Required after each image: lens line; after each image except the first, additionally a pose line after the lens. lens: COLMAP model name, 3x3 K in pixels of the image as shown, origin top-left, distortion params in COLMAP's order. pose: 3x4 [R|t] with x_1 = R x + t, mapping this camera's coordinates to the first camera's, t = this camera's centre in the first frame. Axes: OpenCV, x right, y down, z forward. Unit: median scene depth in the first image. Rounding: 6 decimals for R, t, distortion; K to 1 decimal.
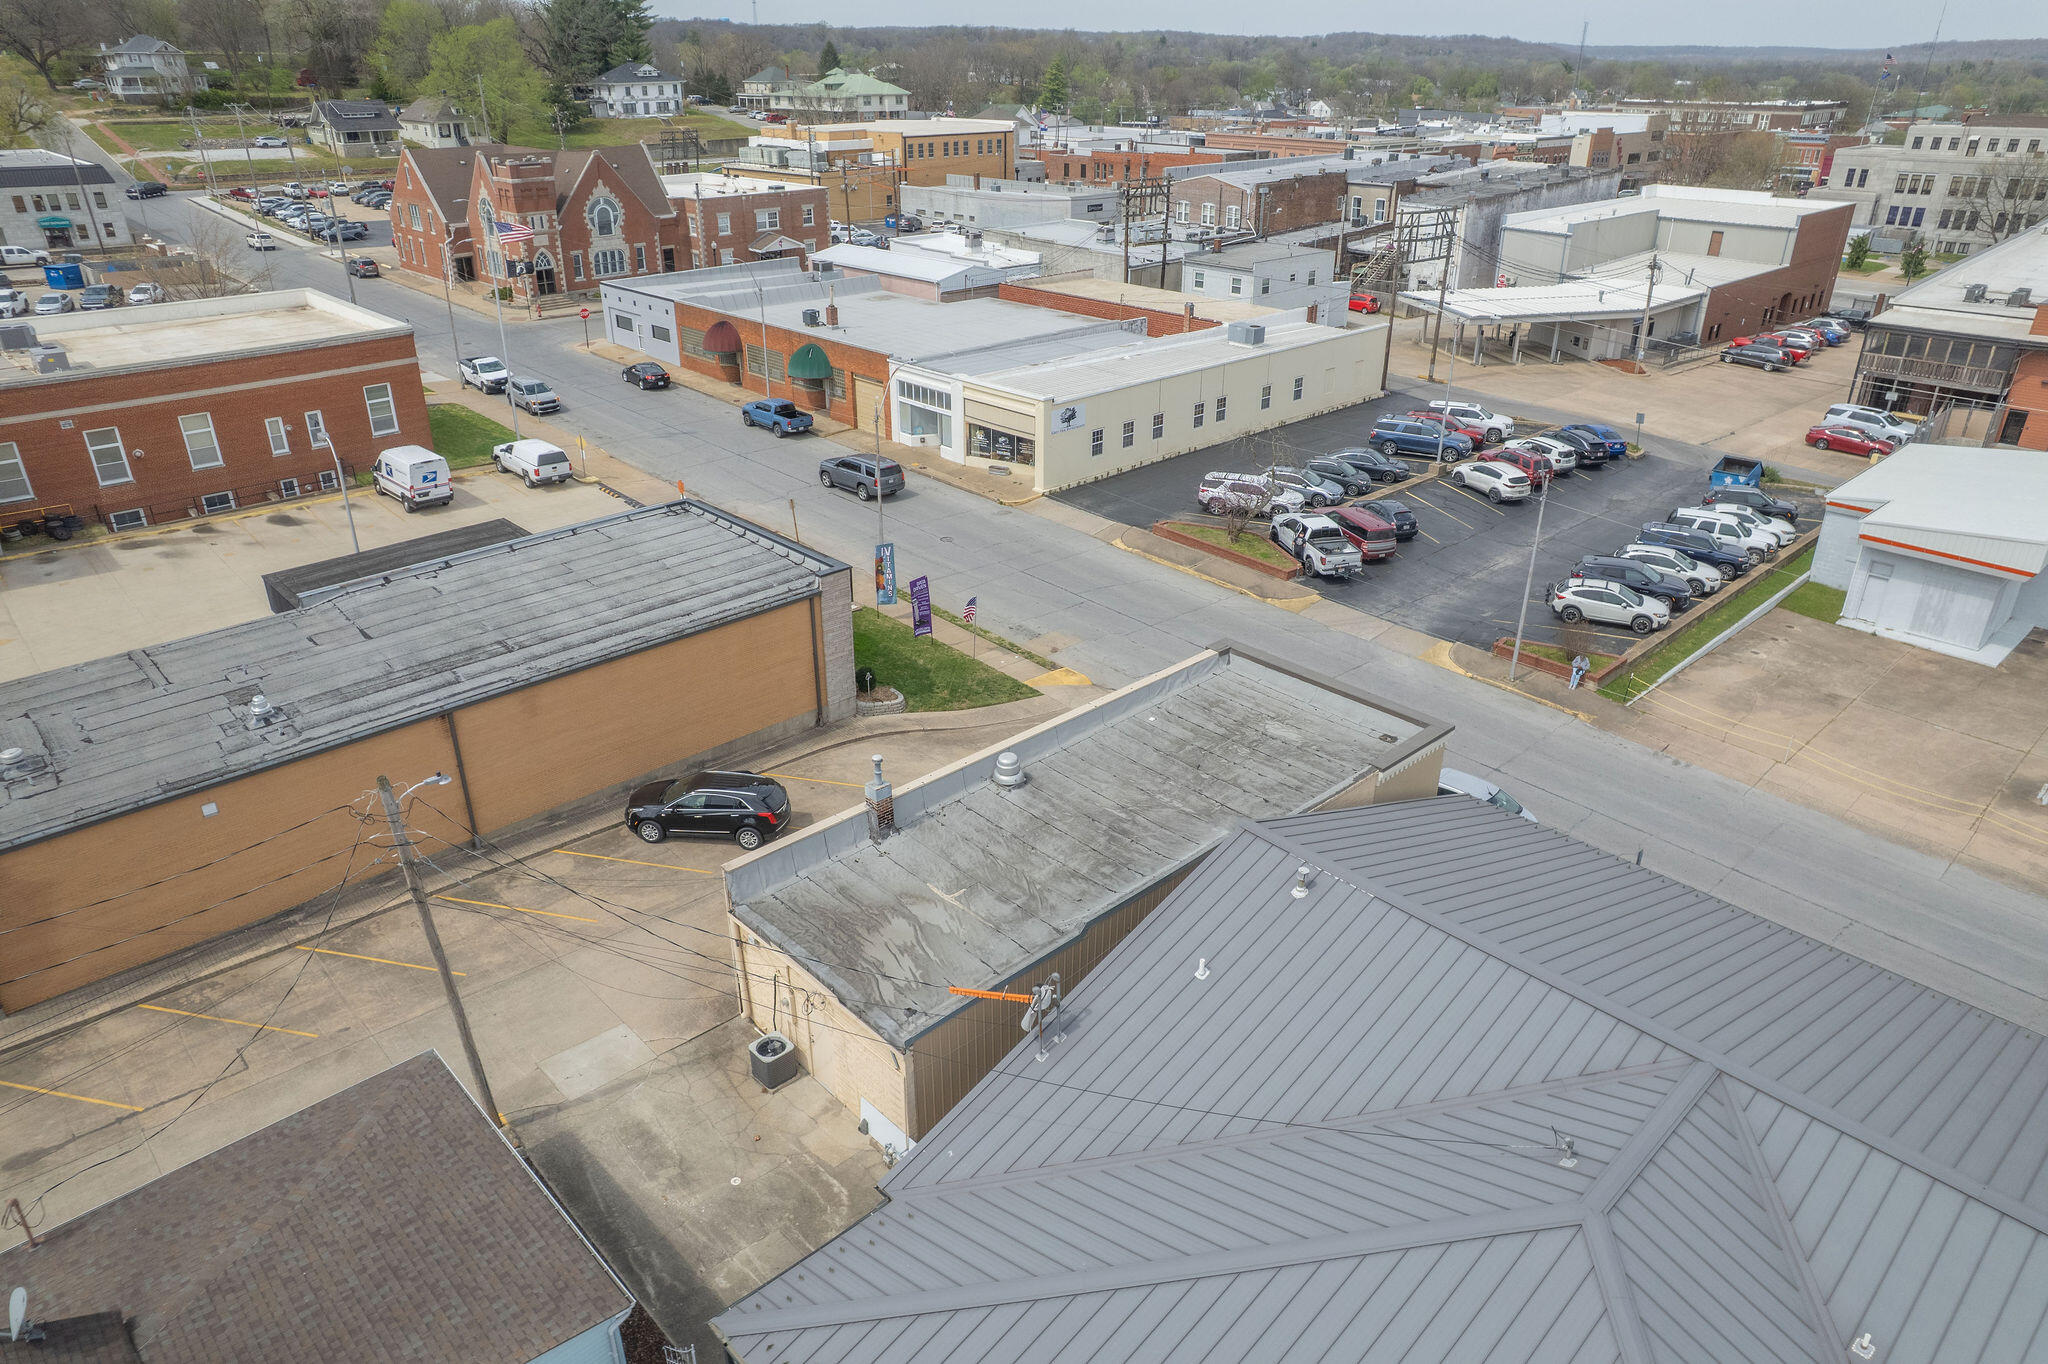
lens RADIAL K [[1327.7, 0, 1020.4], [0, 1327.7, 657.1], [0, 0, 1]] dist [-0.093327, 0.088226]
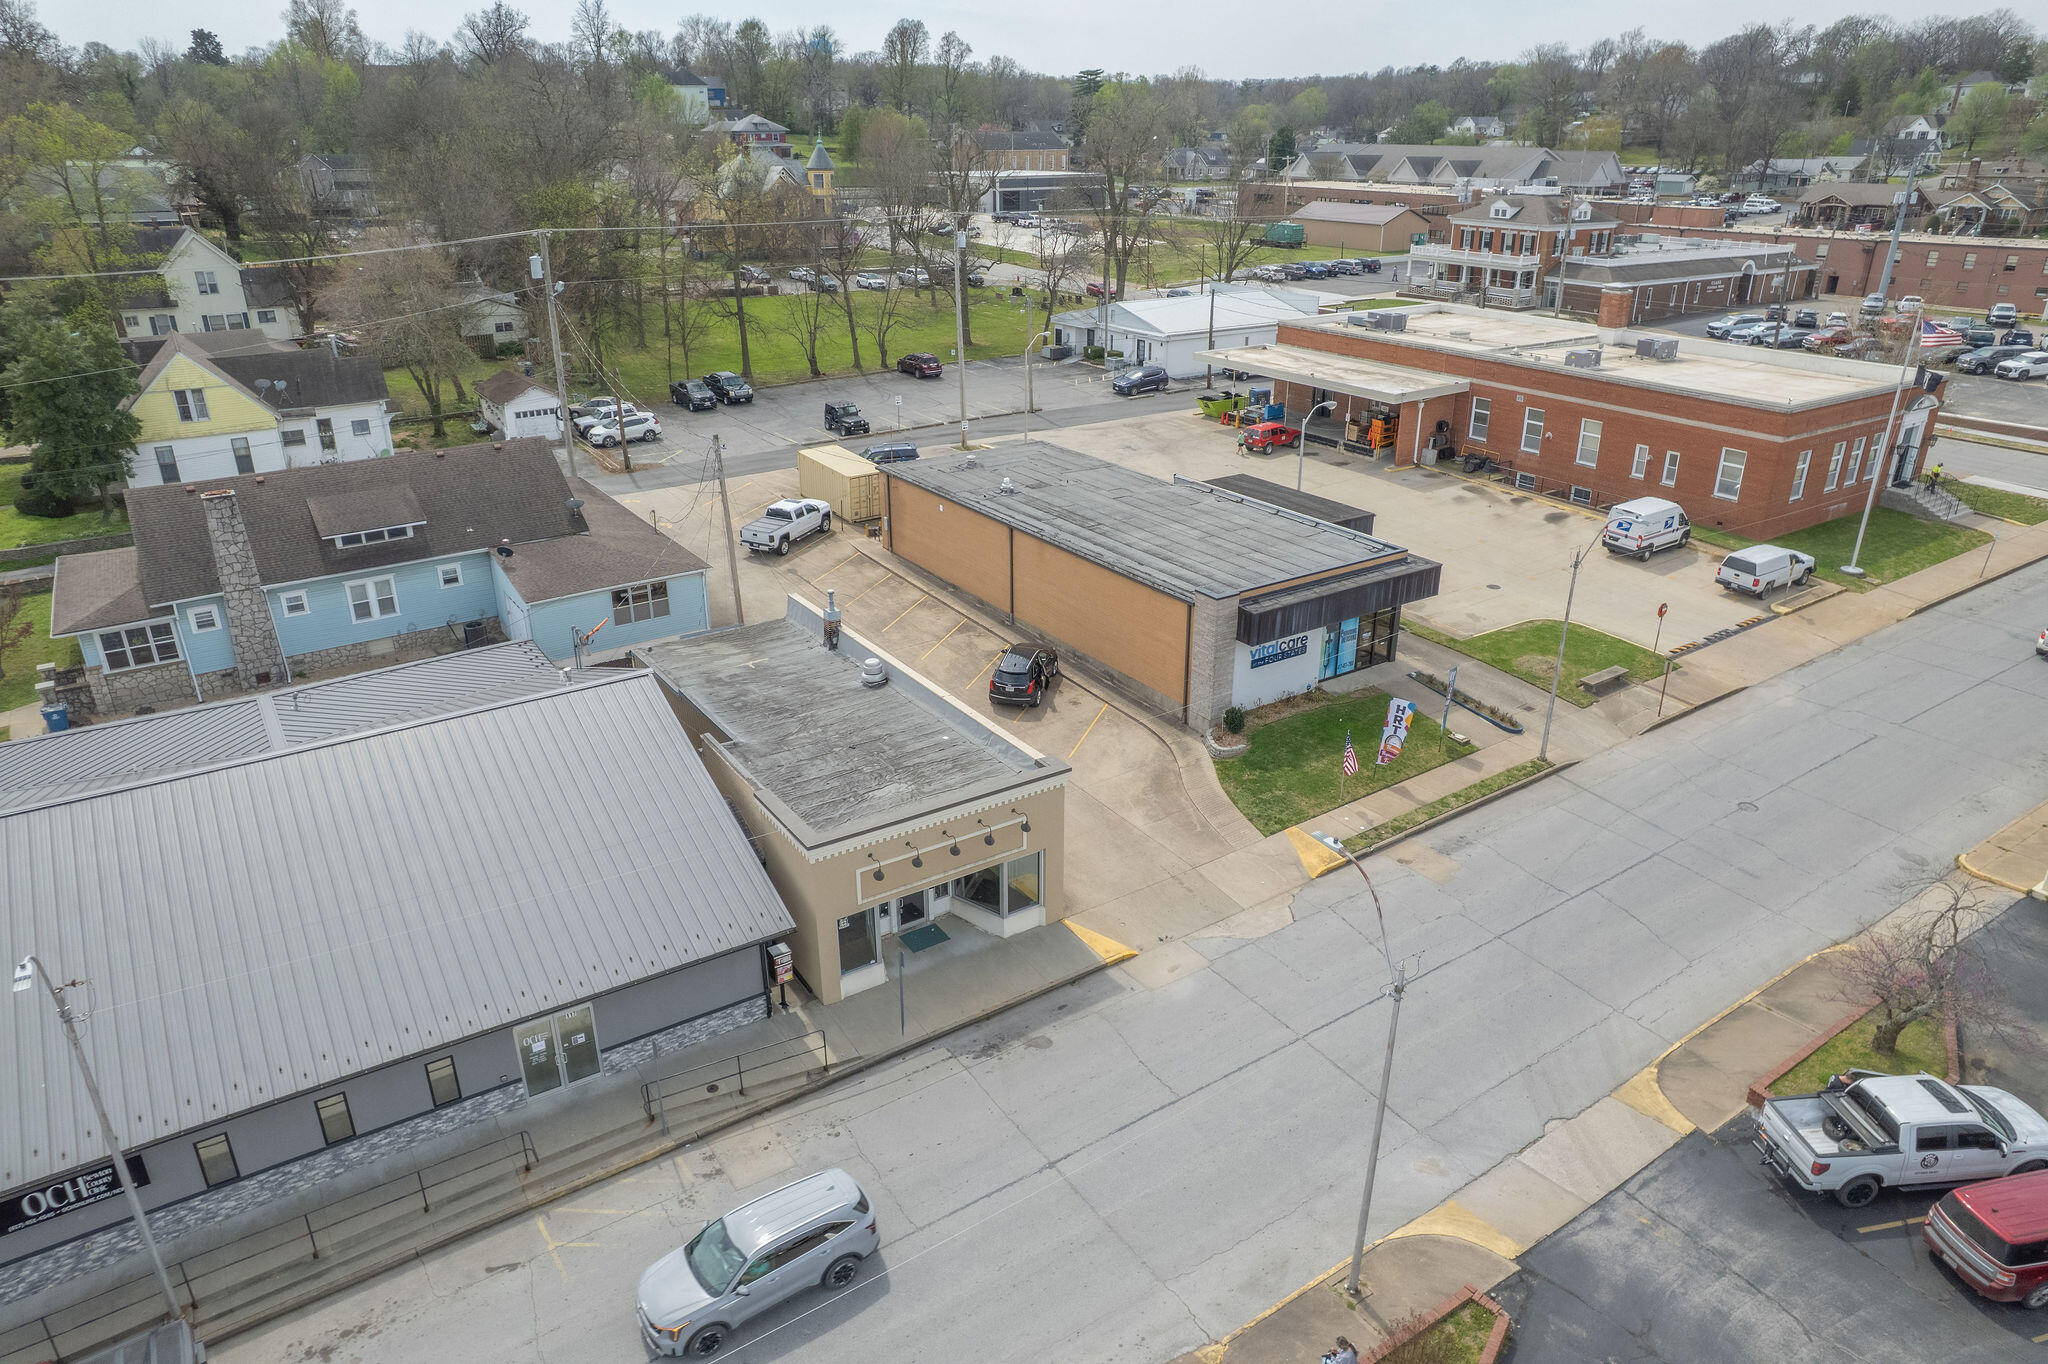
lens RADIAL K [[1312.7, 0, 1020.0], [0, 1312.7, 675.4], [0, 0, 1]] dist [-0.078581, 0.070852]
pose [[-0.163621, 0.385490, -0.908089, 0.536804], [-0.415188, 0.808096, 0.417852, -0.239742], [0.894900, 0.445397, 0.027830, 0.521860]]
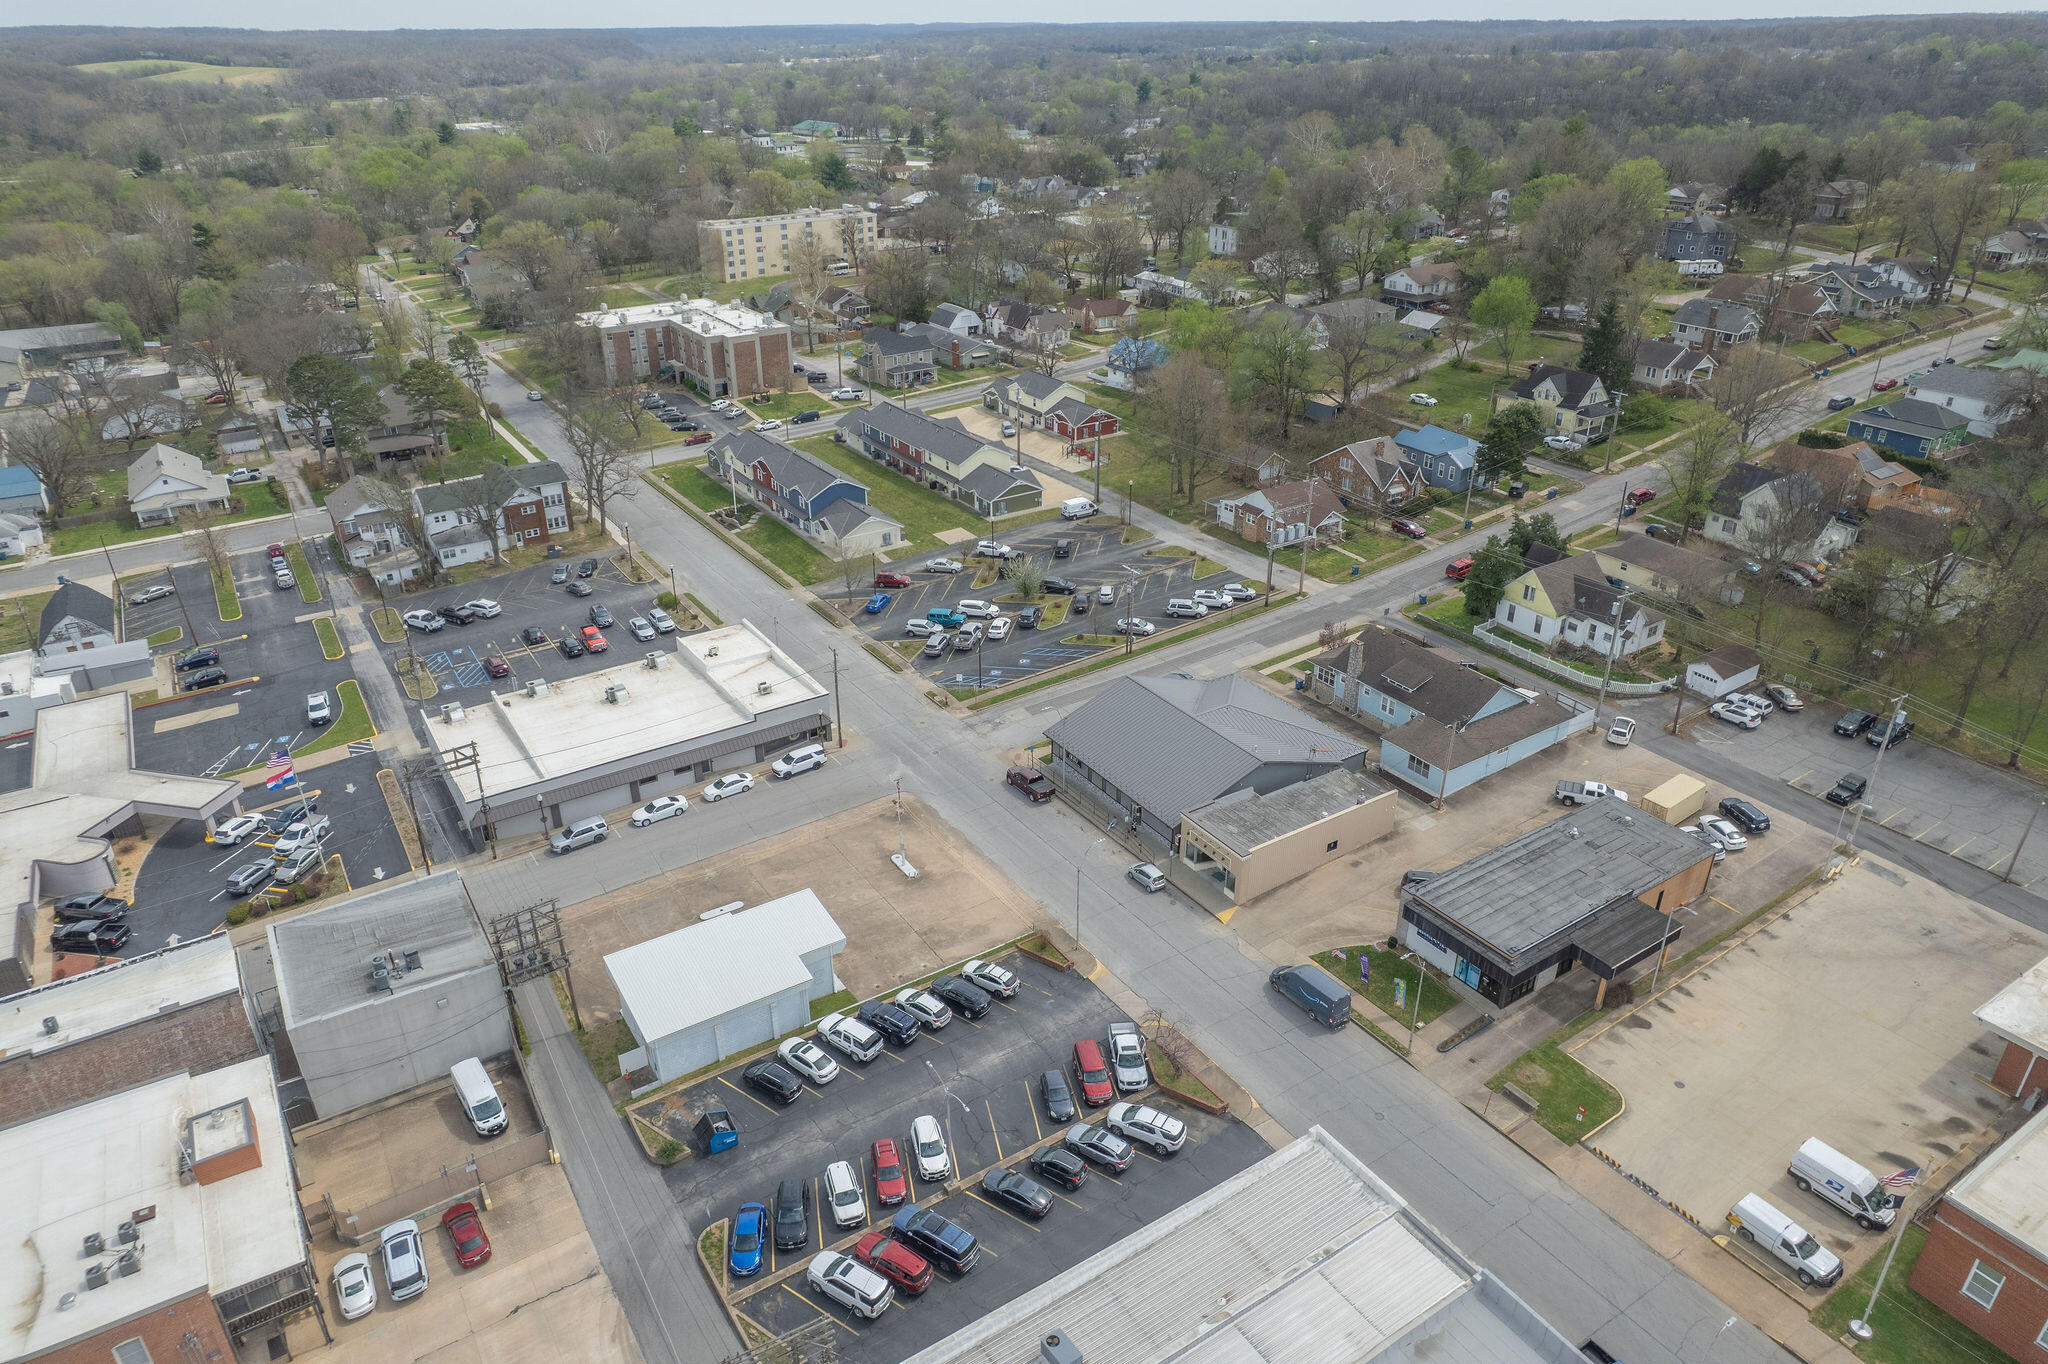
lens RADIAL K [[1312.7, 0, 1020.0], [0, 1312.7, 675.4], [0, 0, 1]] dist [-0.078581, 0.070852]
pose [[-0.984511, -0.072615, 0.159580, 0.114995], [0.080367, 0.622026, 0.778861, -1.285430], [-0.155820, 0.779622, -0.606555, 1.332932]]
